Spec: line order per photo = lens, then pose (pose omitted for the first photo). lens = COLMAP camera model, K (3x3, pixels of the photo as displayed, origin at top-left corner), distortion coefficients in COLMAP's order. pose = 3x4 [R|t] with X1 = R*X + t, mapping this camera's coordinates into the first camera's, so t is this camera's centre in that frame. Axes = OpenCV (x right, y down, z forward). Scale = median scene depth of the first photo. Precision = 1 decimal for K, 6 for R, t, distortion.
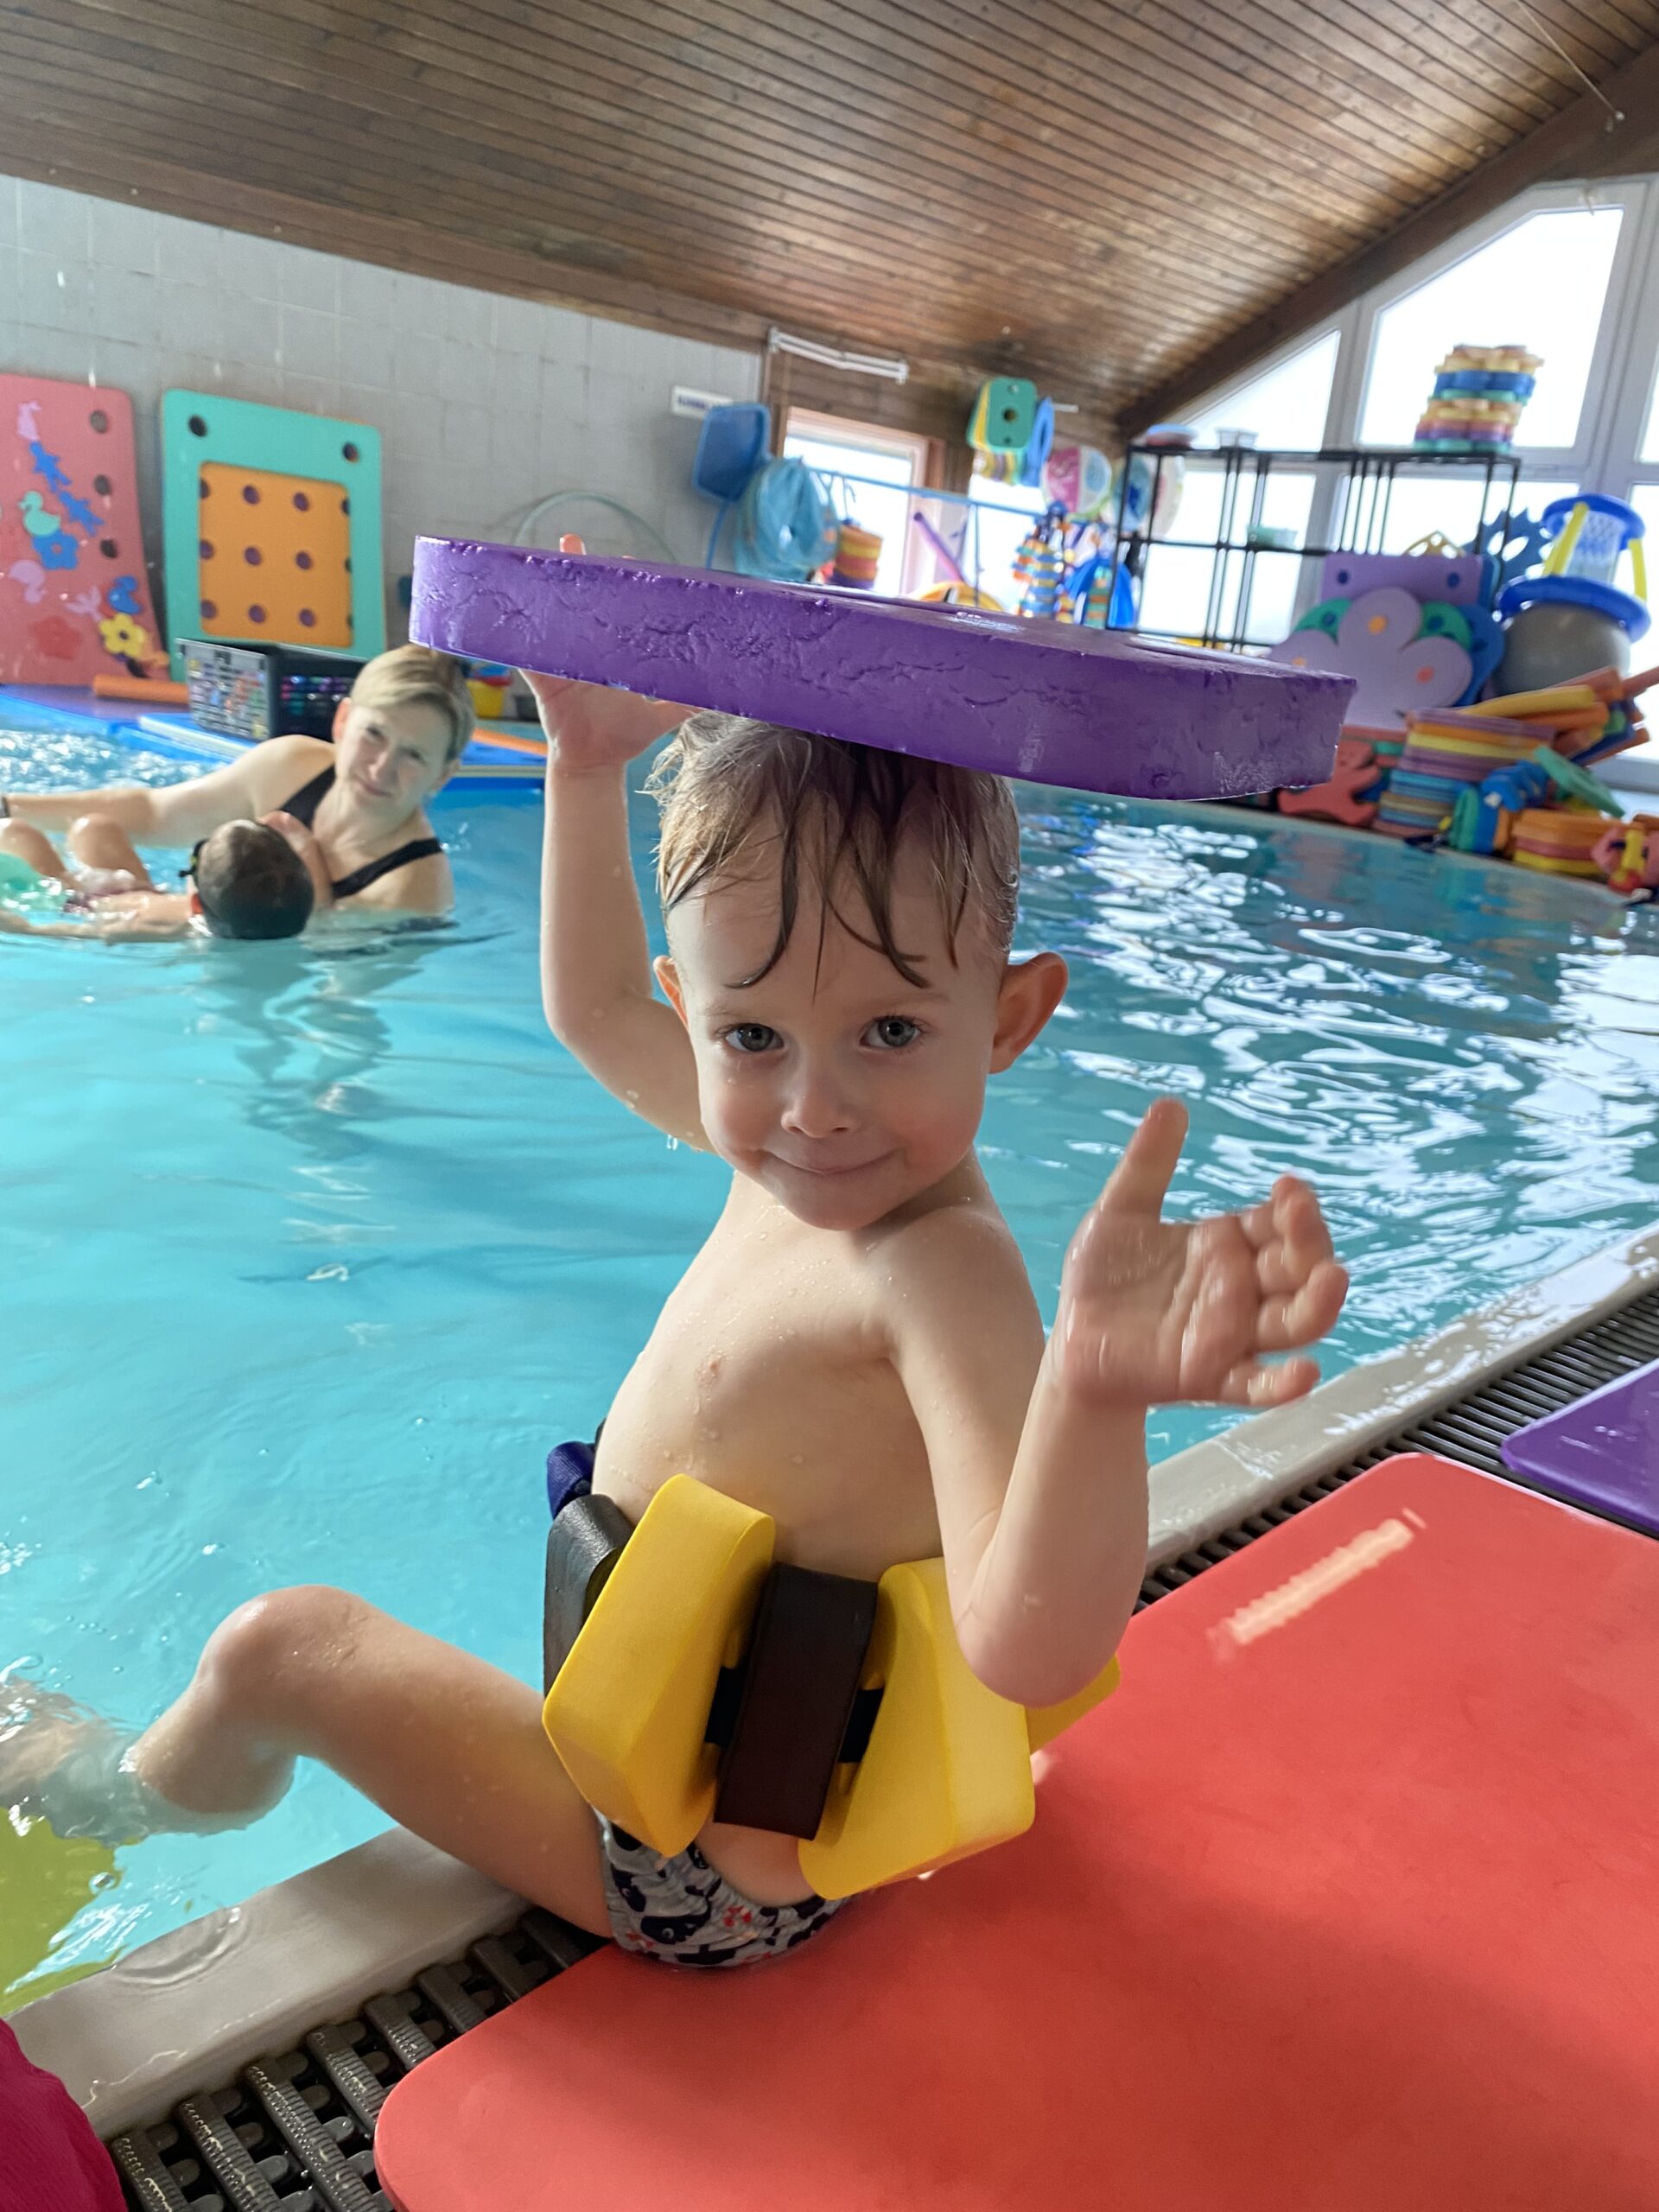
lens RADIAL K [[1678.0, 0, 826.8], [0, 1678.0, 1089.3], [0, 0, 1]] dist [0.012381, -0.010710]
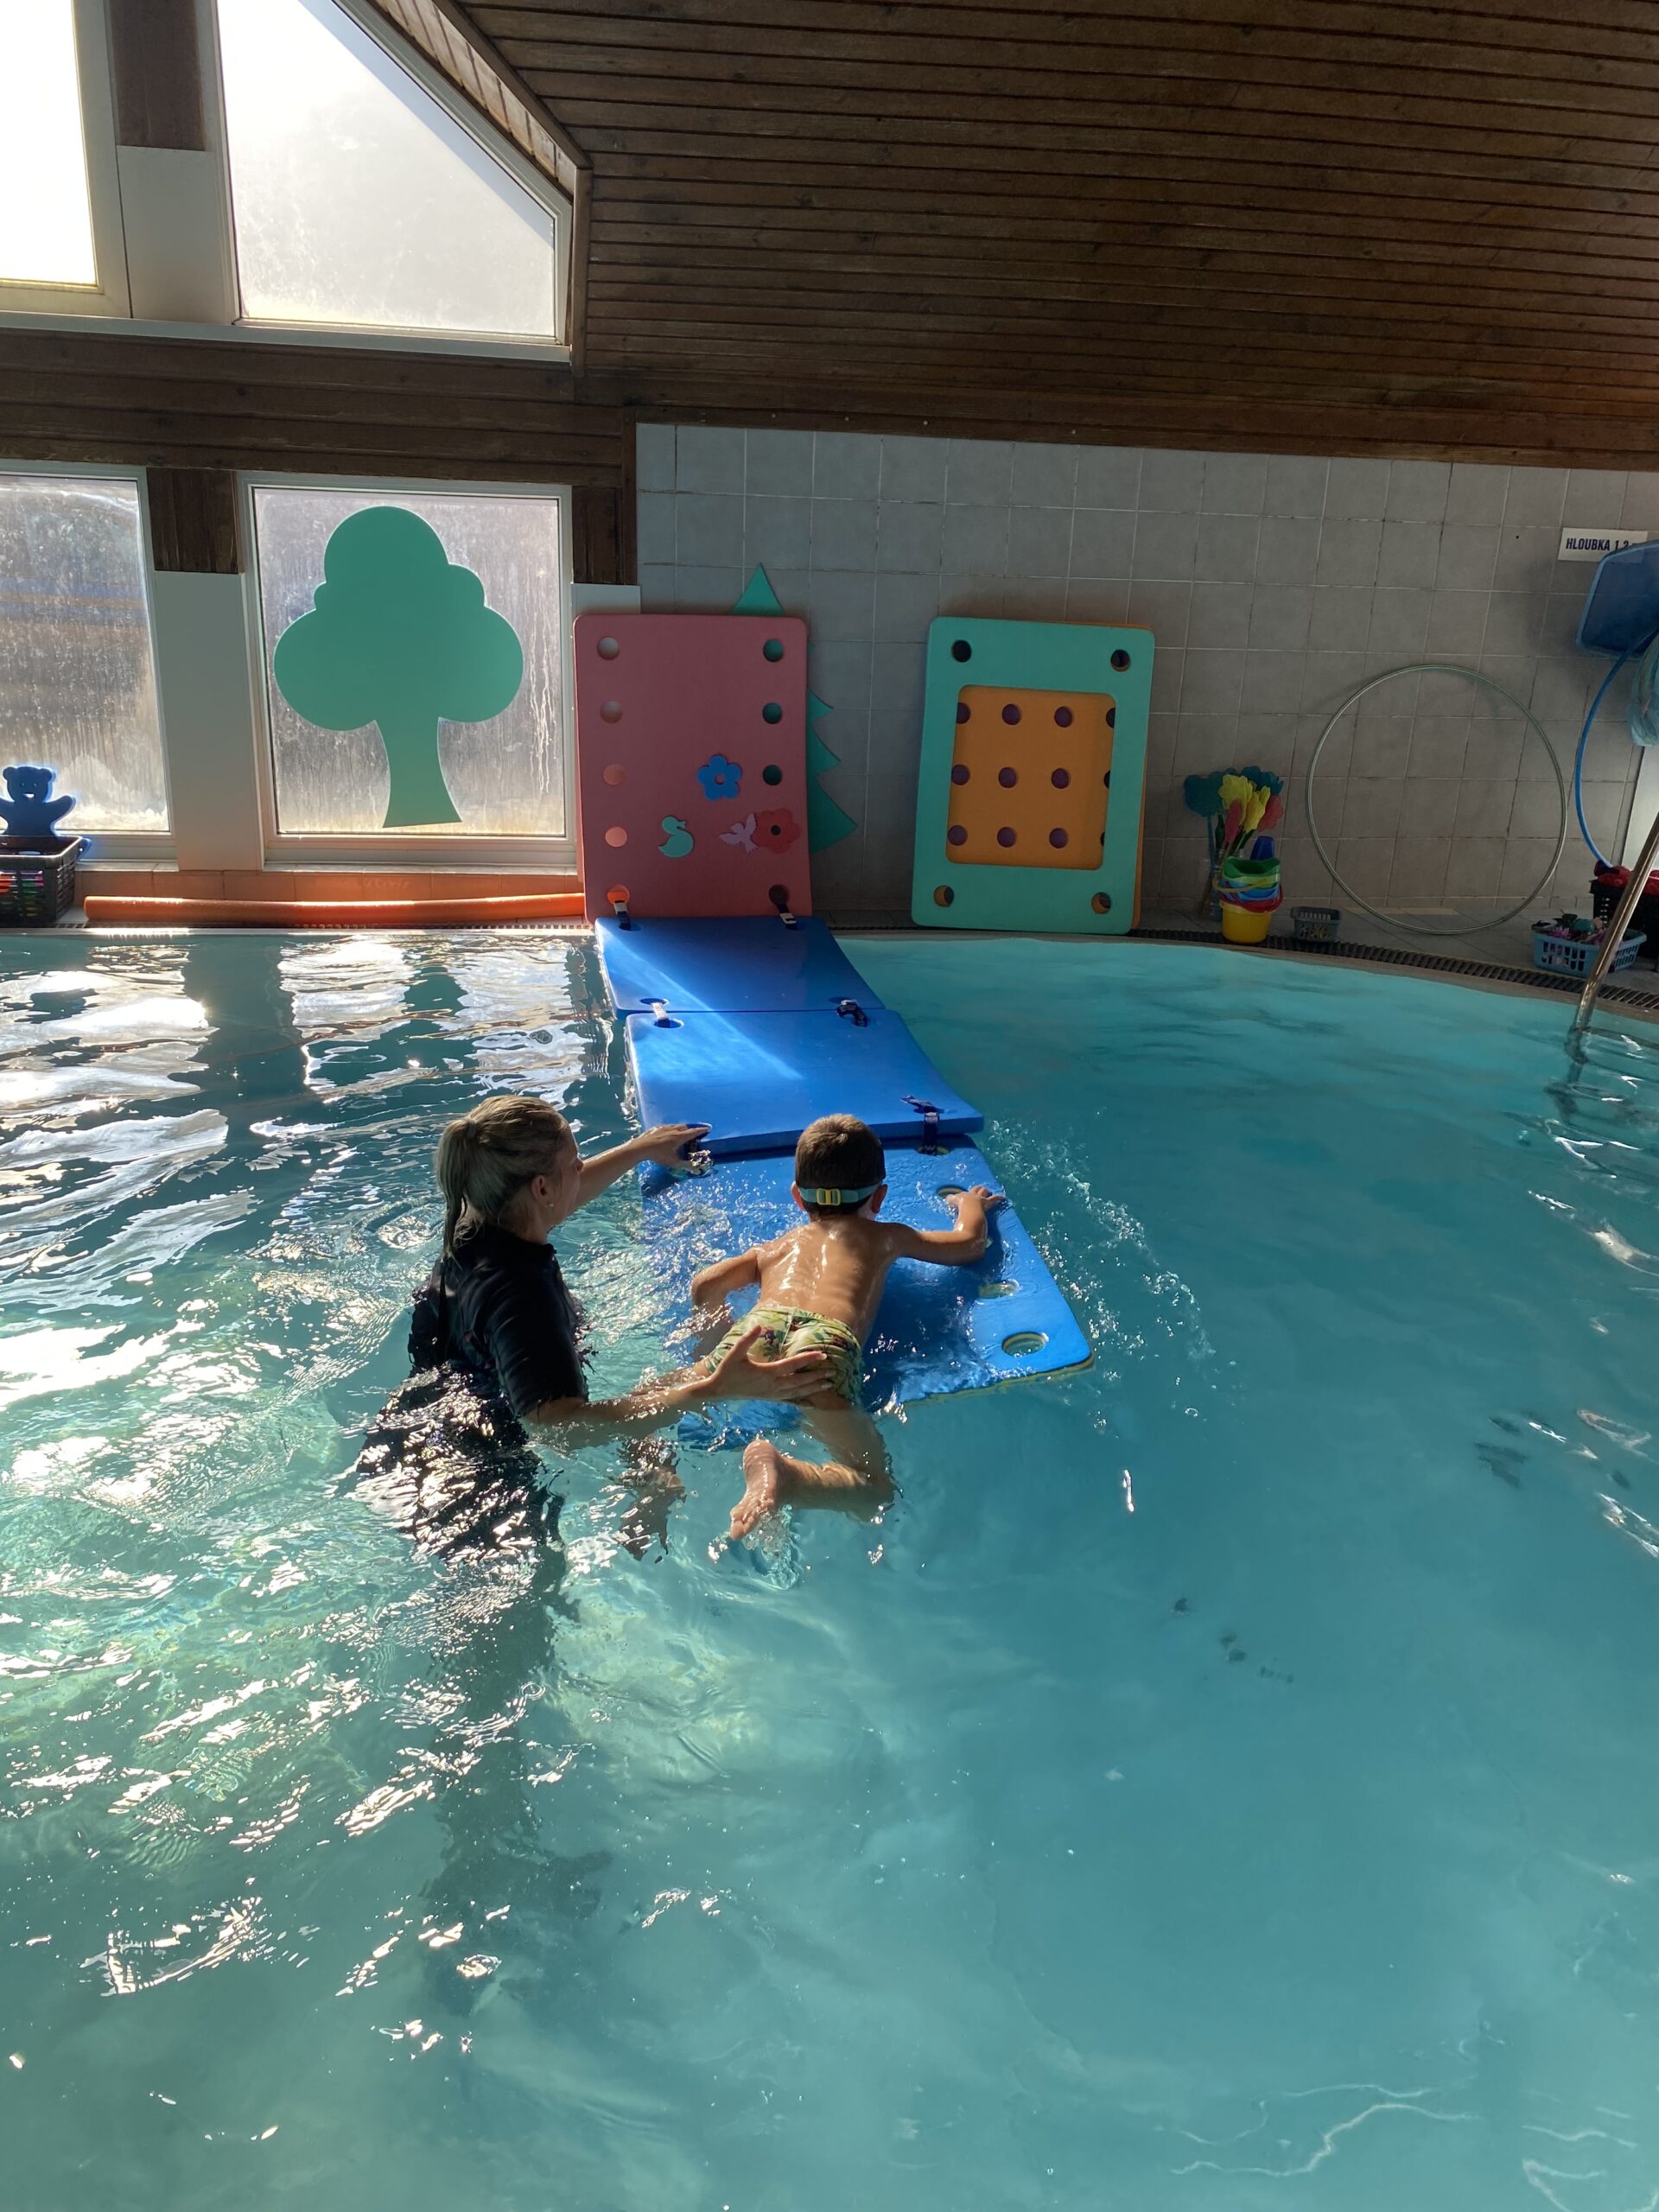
lens RADIAL K [[1678.0, 0, 871.3], [0, 1678.0, 1090.9], [0, 0, 1]] dist [0.012381, -0.010710]
pose [[0.823346, 0.130741, -0.552276, 0.117992], [-0.119520, 0.991224, 0.056472, -0.145178], [0.554812, 0.019512, 0.831747, 0.125361]]
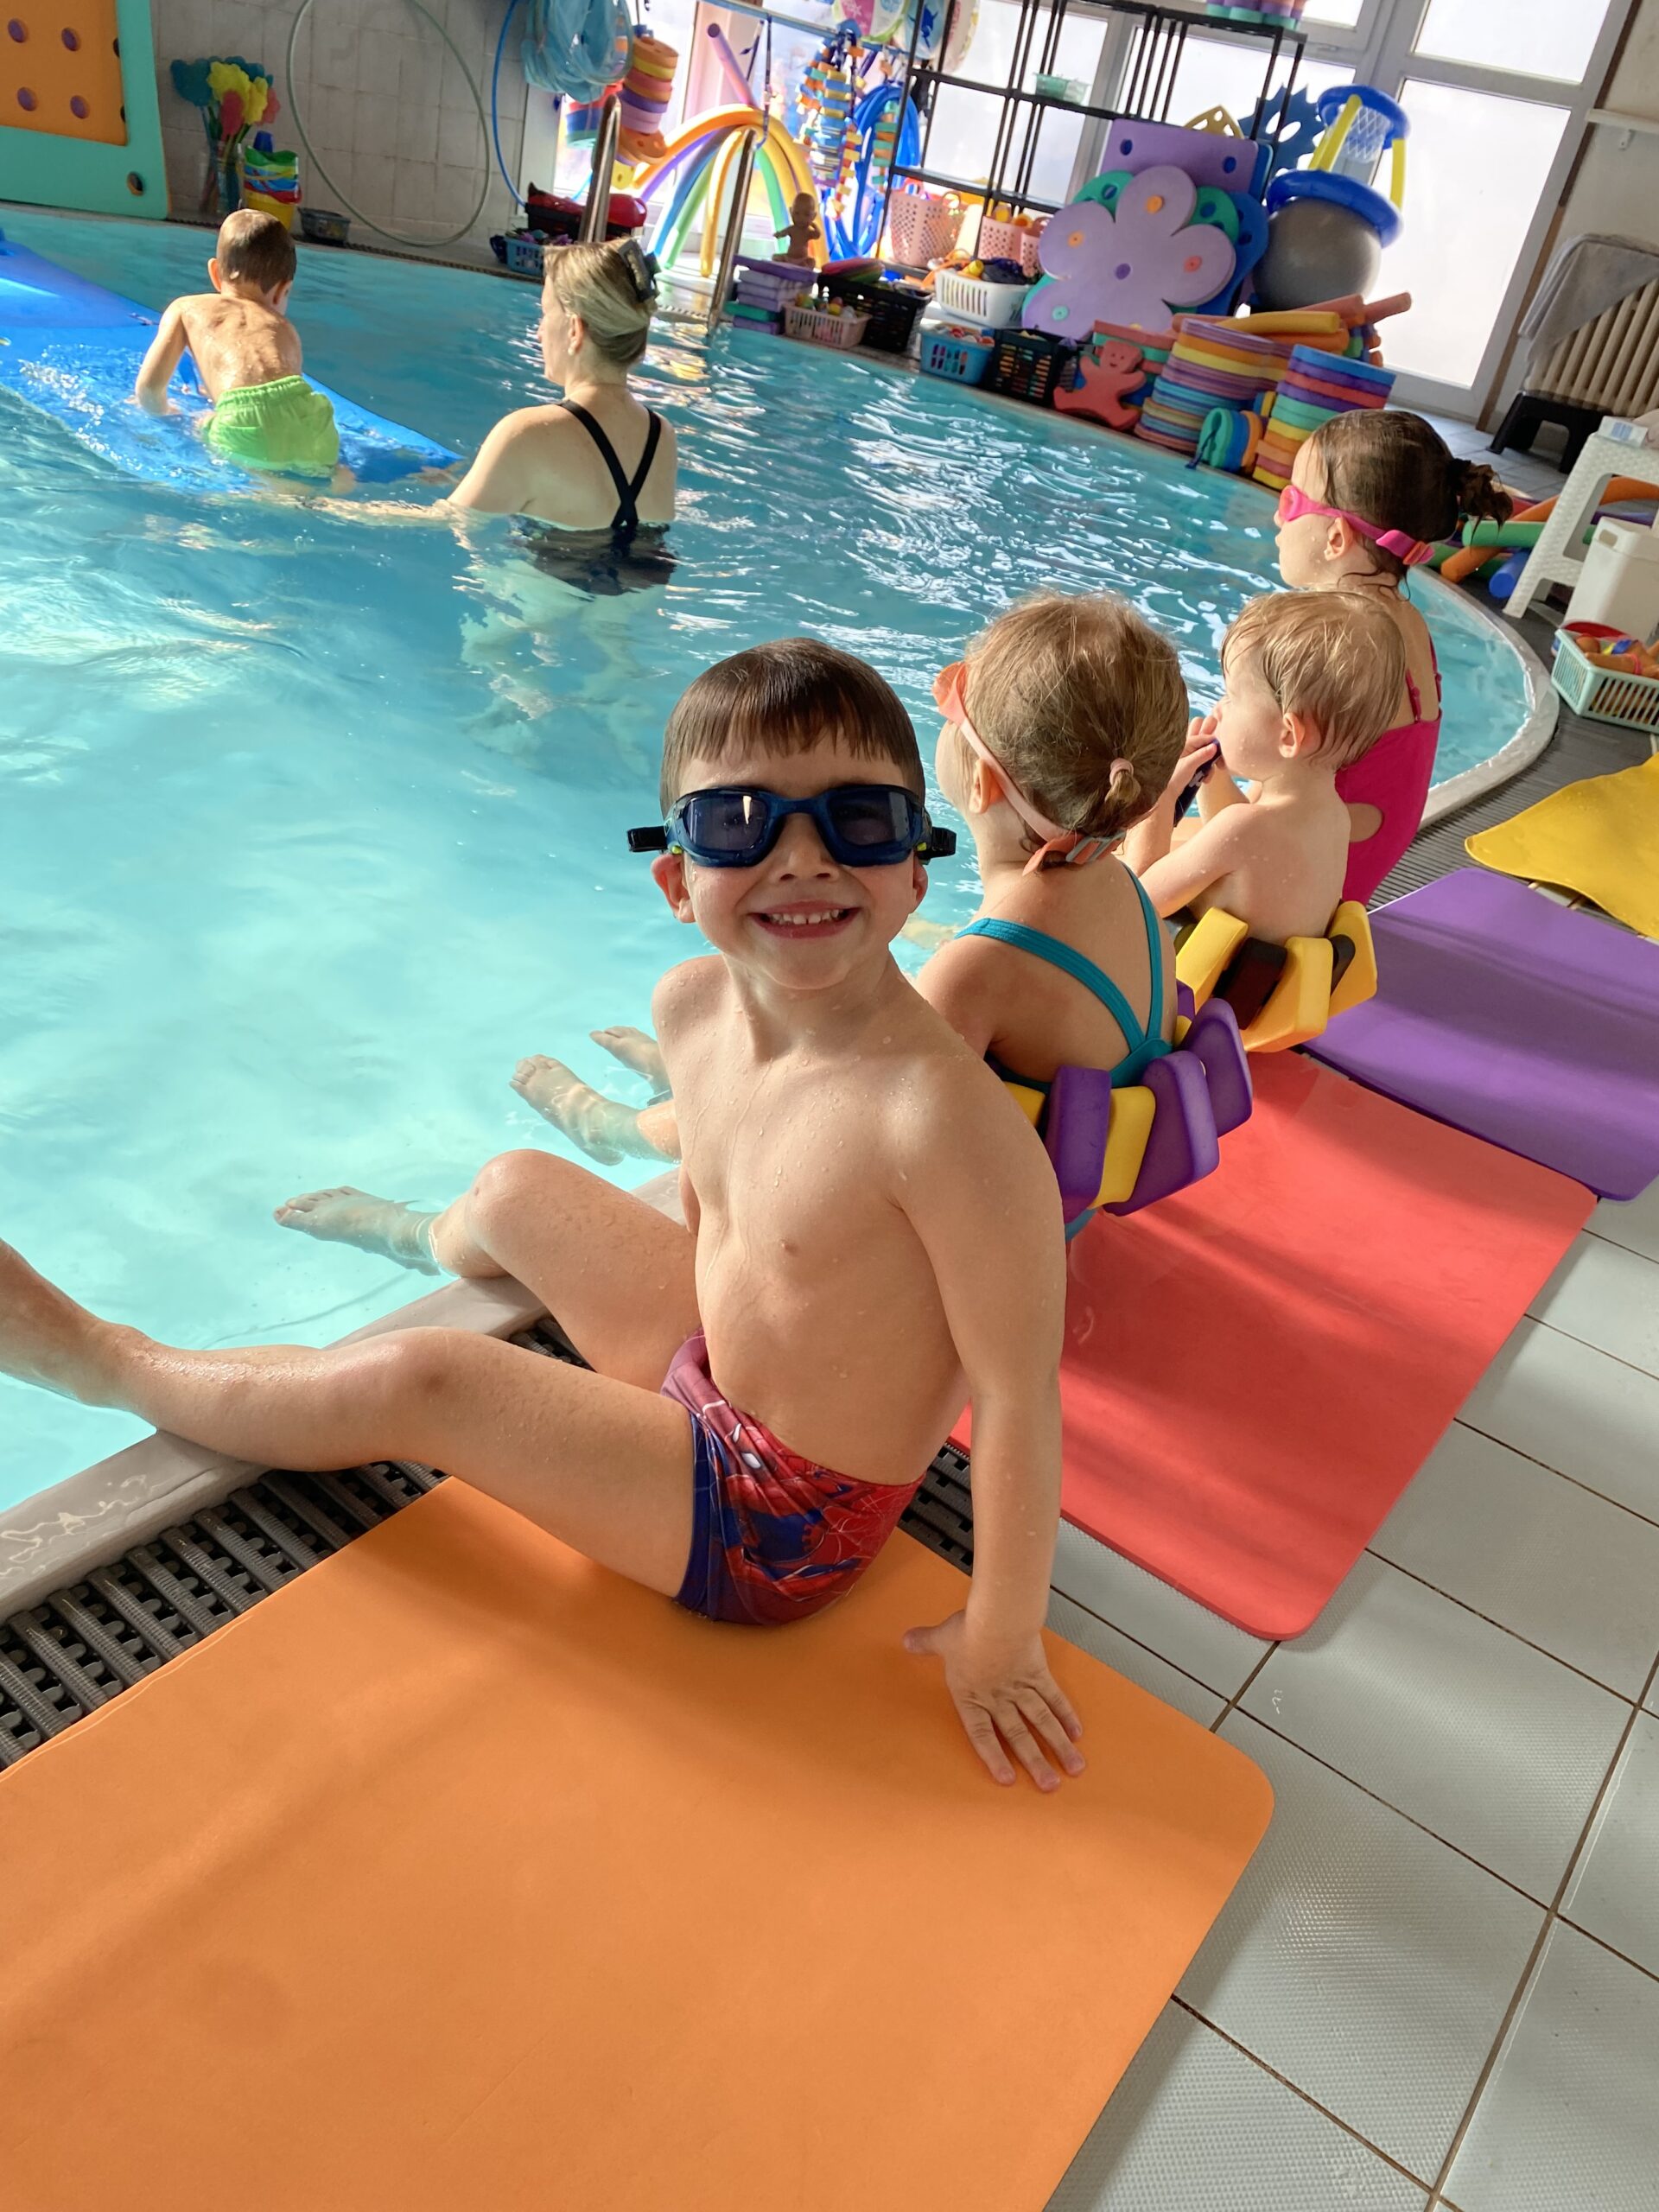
lens RADIAL K [[1678.0, 0, 828.3], [0, 1678.0, 1101.5], [0, 0, 1]] dist [0.012381, -0.010710]
pose [[0.985474, 0.006880, 0.169684, -0.042103], [-0.053187, 0.961415, 0.269912, -0.016389], [-0.161280, -0.275016, 0.947816, -0.098299]]
